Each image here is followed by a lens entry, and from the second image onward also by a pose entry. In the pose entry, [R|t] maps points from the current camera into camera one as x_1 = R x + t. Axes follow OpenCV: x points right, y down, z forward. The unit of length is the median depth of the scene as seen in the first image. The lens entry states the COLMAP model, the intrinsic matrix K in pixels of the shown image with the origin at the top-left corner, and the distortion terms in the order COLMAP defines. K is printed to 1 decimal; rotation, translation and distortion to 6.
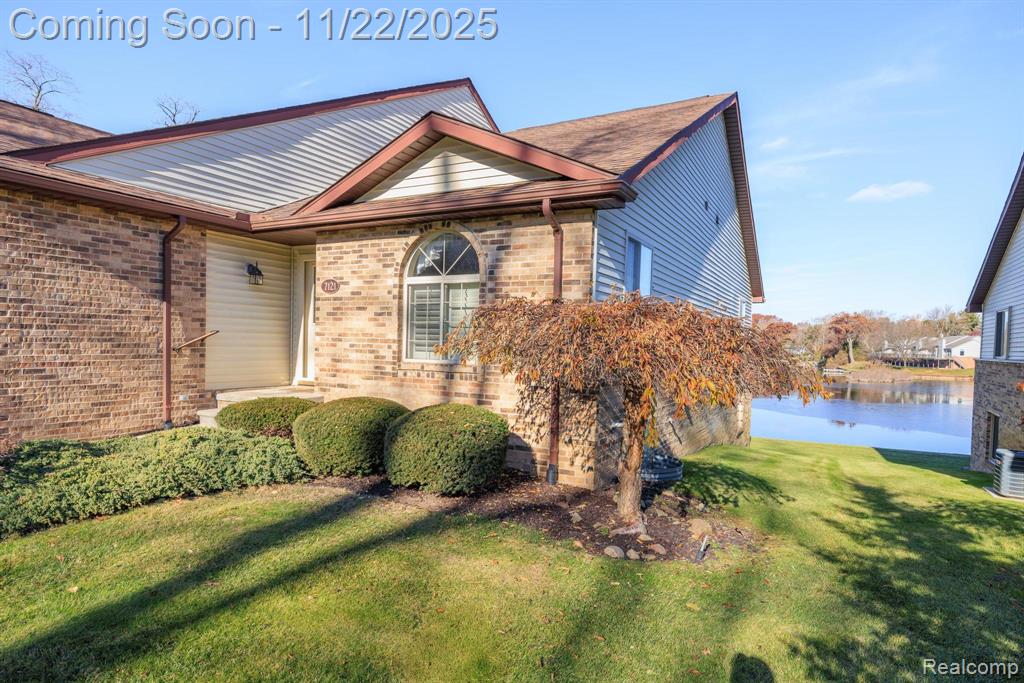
lens RADIAL K [[580.9, 0, 512.1], [0, 580.9, 366.2], [0, 0, 1]] dist [-0.000004, 0.000097]
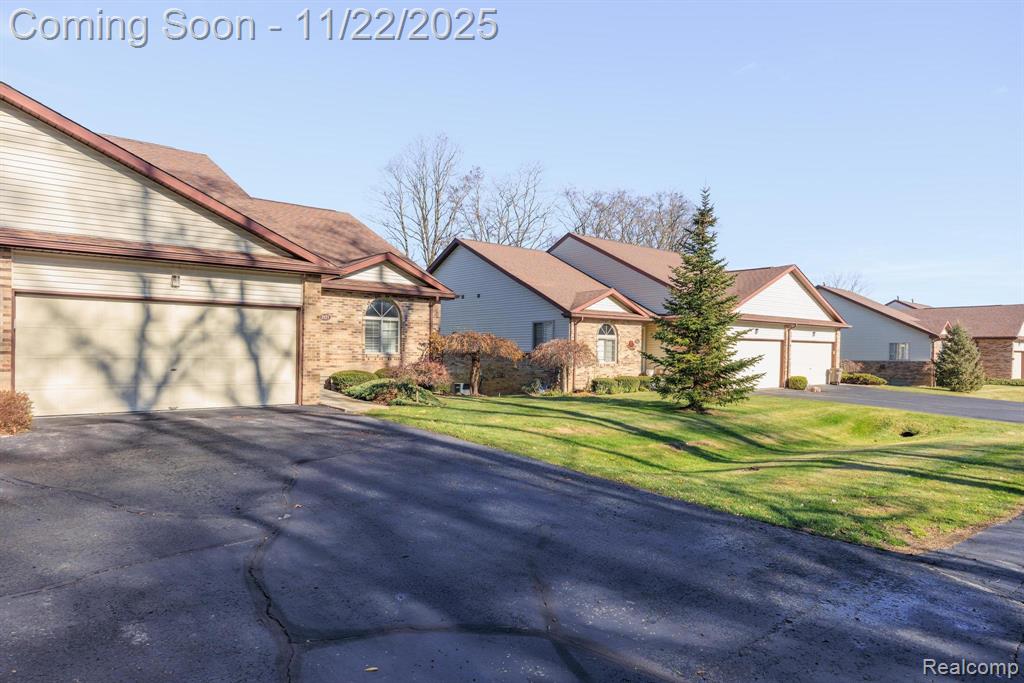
lens RADIAL K [[642.6, 0, 512.0], [0, 642.6, 341.5], [0, 0, 1]] dist [-0.001333, -0.000391]
pose [[0.363037, 0.002648, 0.931771, -2.300976], [0.033382, 0.999317, -0.015847, 0.003198], [-0.931176, 0.036858, 0.362701, -0.429178]]
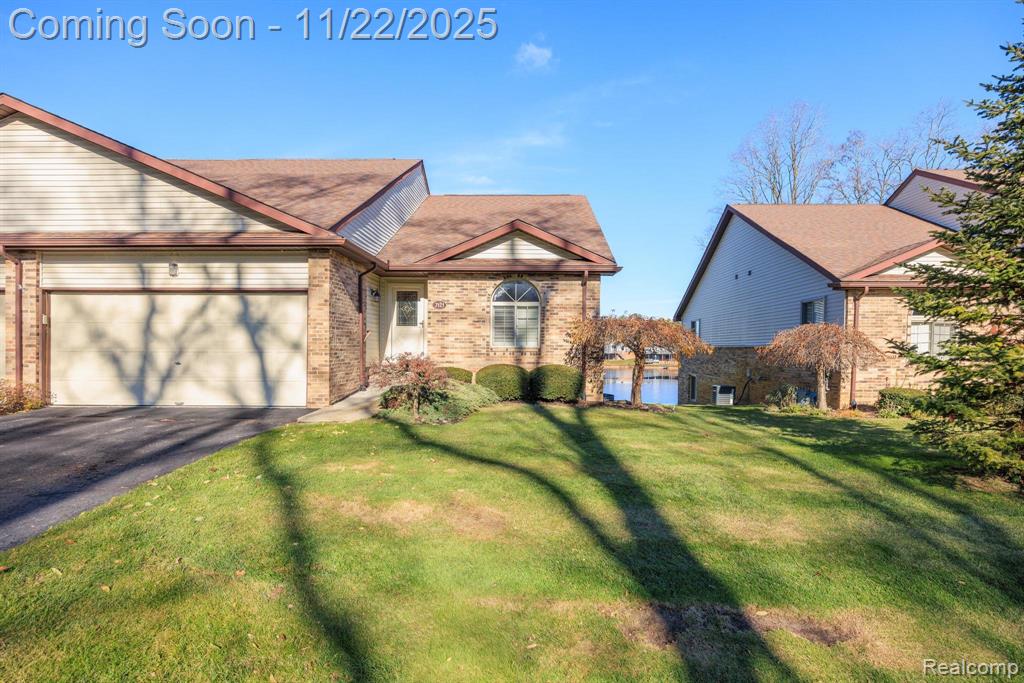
lens RADIAL K [[530.5, 0, 513.5], [0, 530.5, 354.3], [0, 0, 1]] dist [-0.007753, 0.000134]
pose [[0.892439, -0.018599, 0.450785, -0.894228], [0.028017, 0.999506, -0.014229, 0.040956], [-0.450297, 0.025328, 0.892519, -0.546607]]
